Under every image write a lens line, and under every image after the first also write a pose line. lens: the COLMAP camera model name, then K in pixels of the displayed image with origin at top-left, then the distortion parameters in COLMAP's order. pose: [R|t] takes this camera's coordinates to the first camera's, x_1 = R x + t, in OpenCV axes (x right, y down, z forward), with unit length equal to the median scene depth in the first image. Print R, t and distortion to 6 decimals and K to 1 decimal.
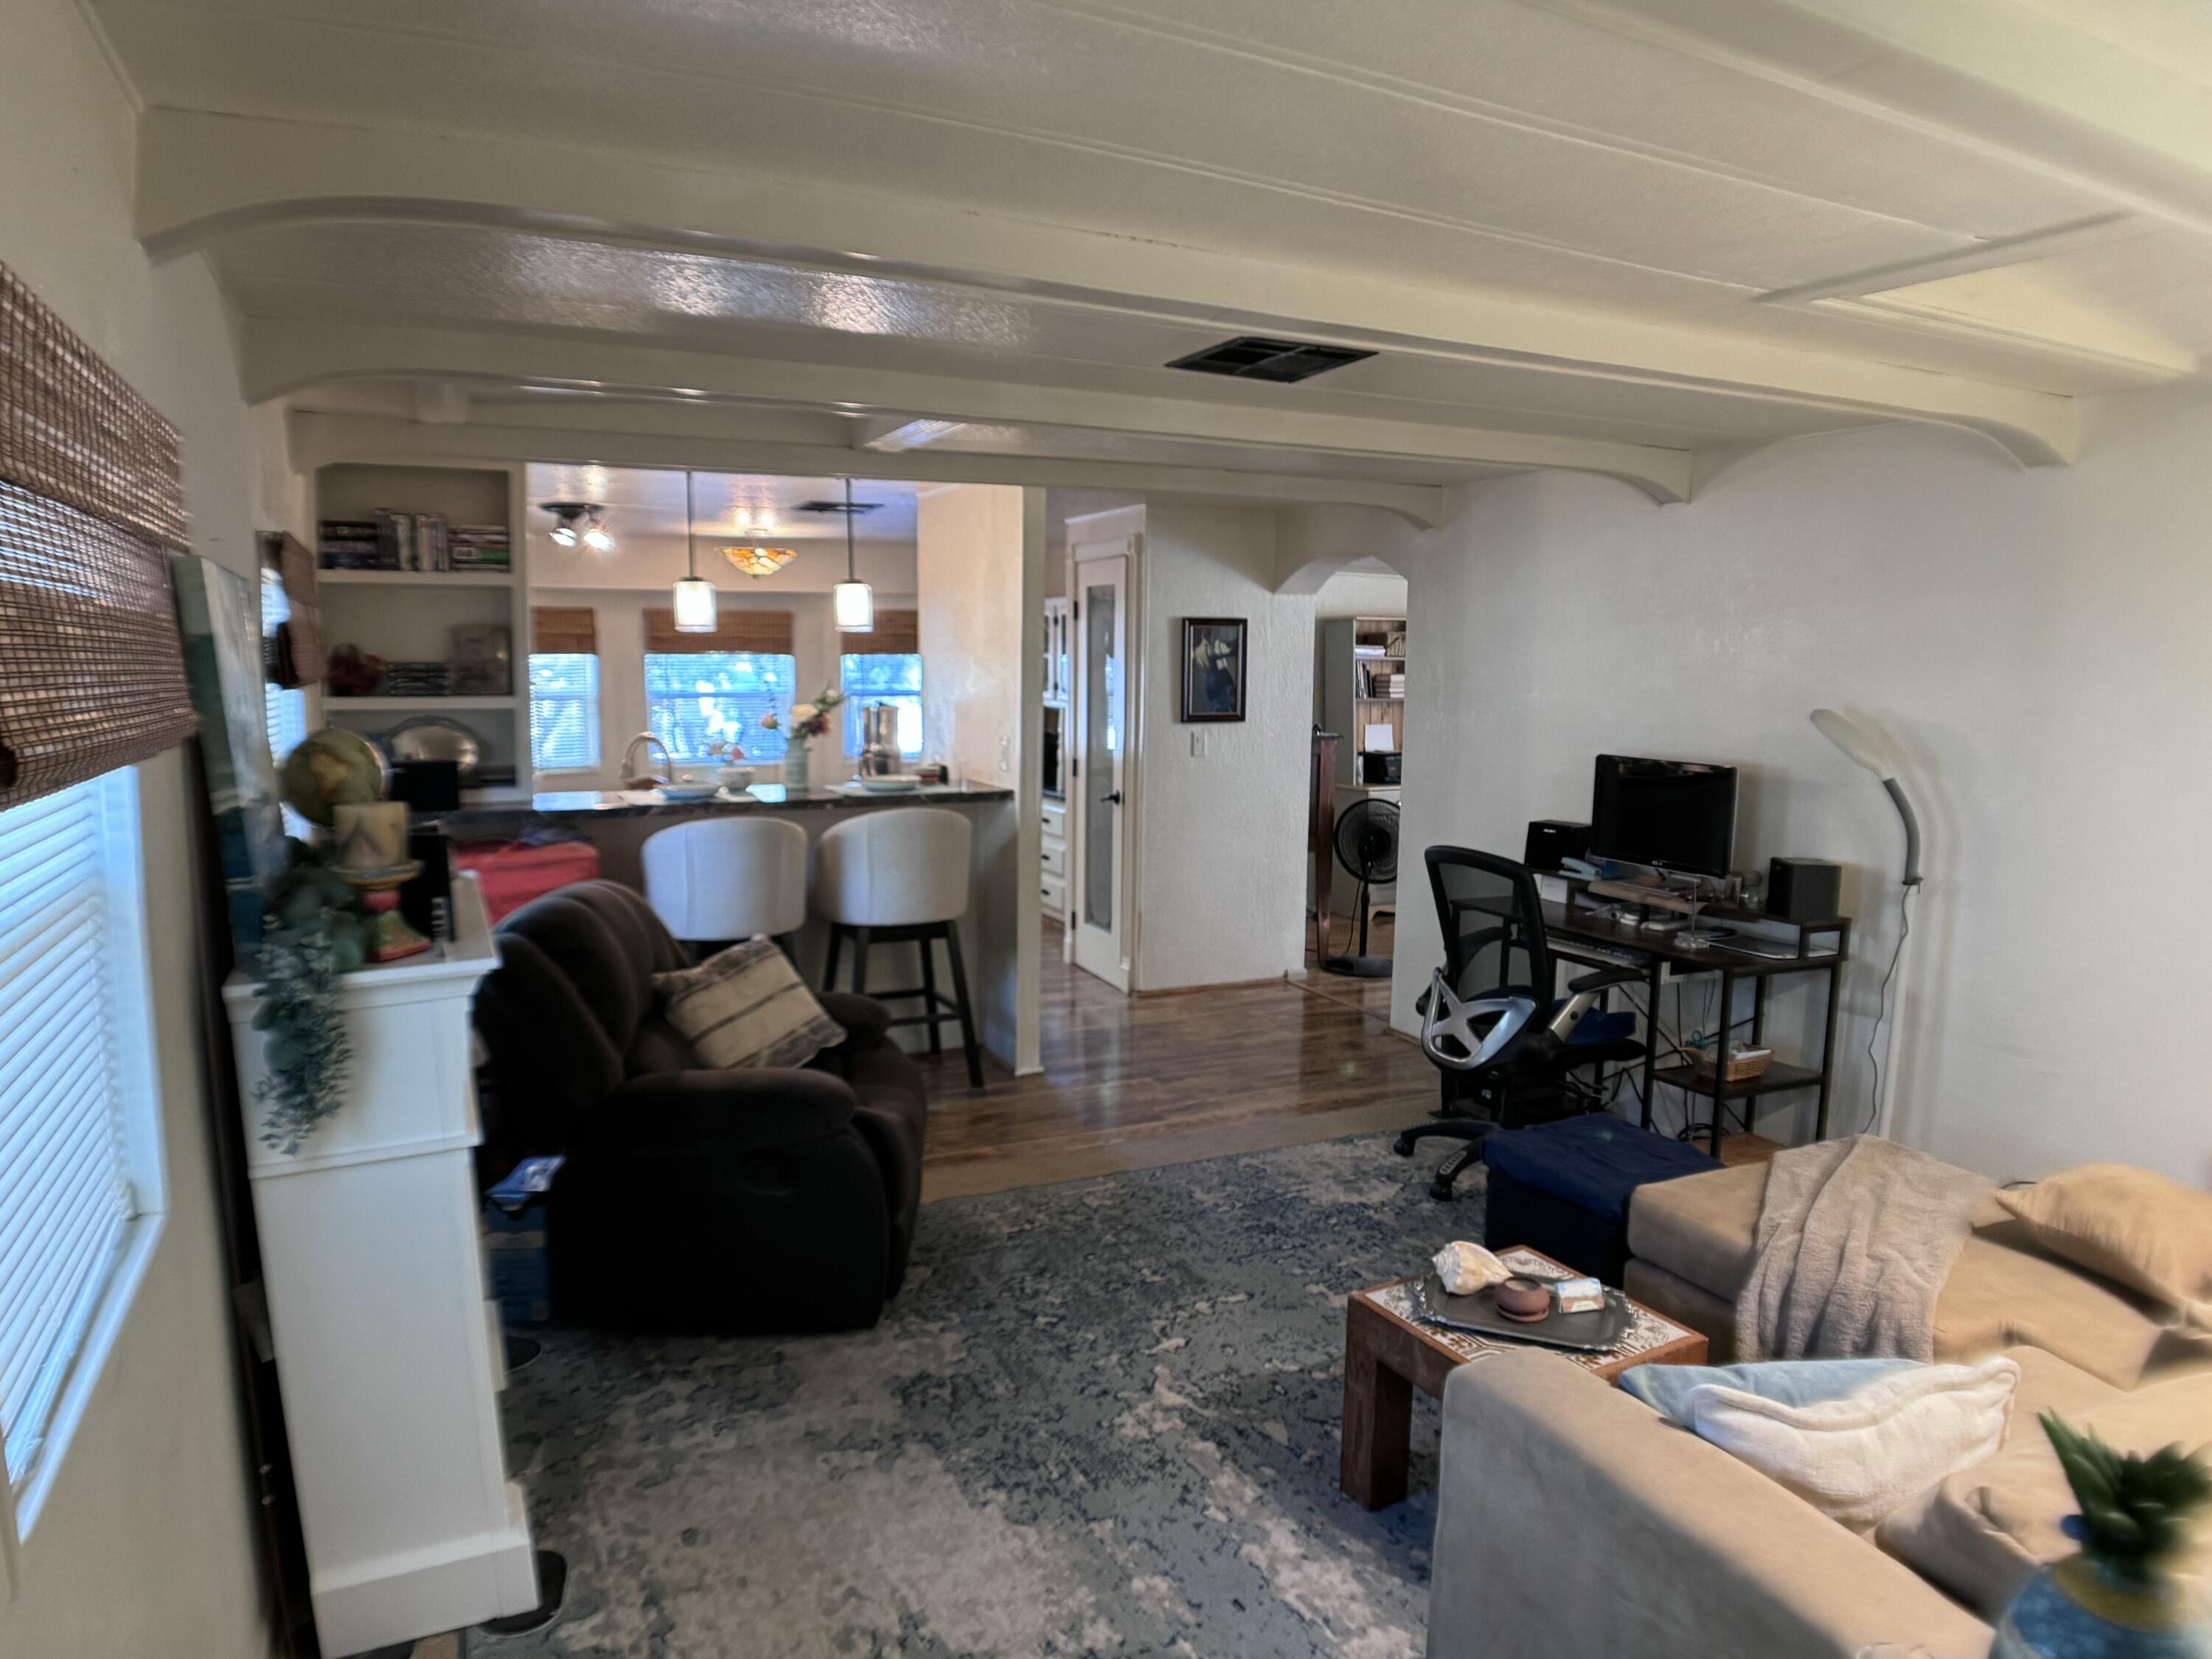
lens RADIAL K [[1421.3, 0, 1098.4], [0, 1421.3, 860.4], [0, 0, 1]] dist [-0.044901, -0.032789]
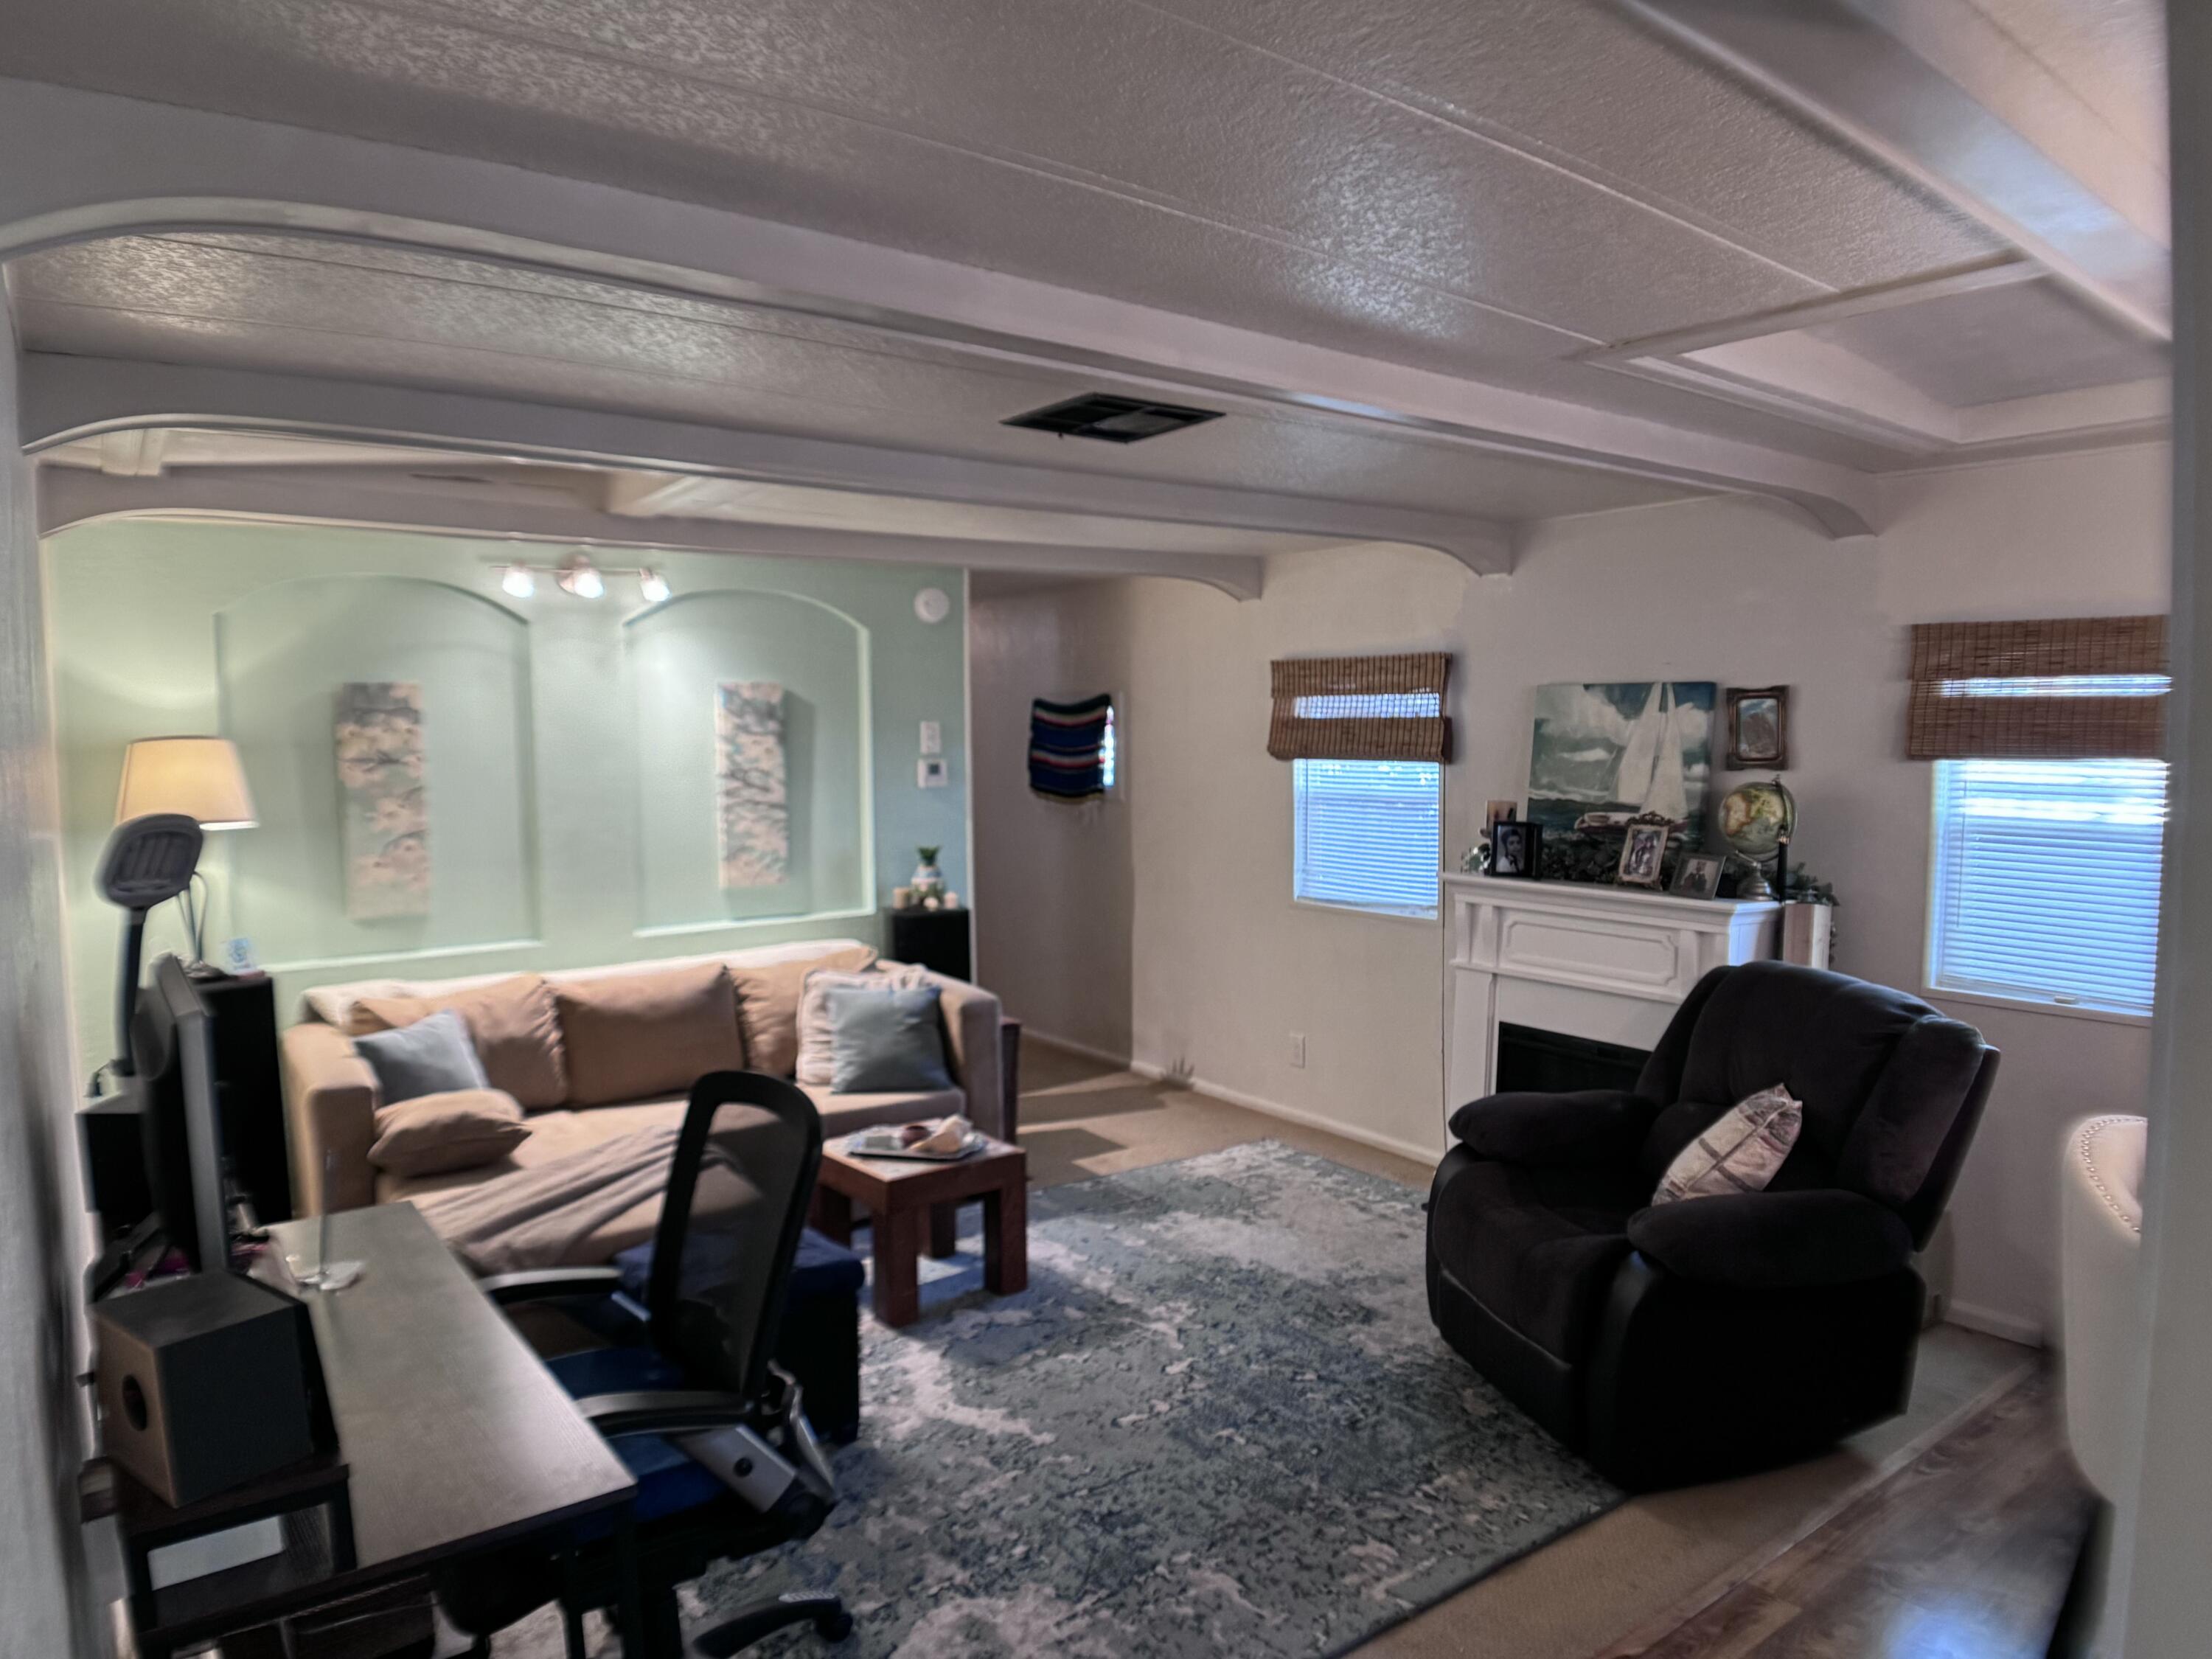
lens RADIAL K [[1421.3, 0, 1098.4], [0, 1421.3, 860.4], [0, 0, 1]] dist [-0.044901, -0.032789]
pose [[-0.982524, 0.012276, -0.185731, 0.318041], [-0.030023, 0.974305, 0.223221, -0.280259], [0.183699, 0.224897, -0.956910, 2.009958]]
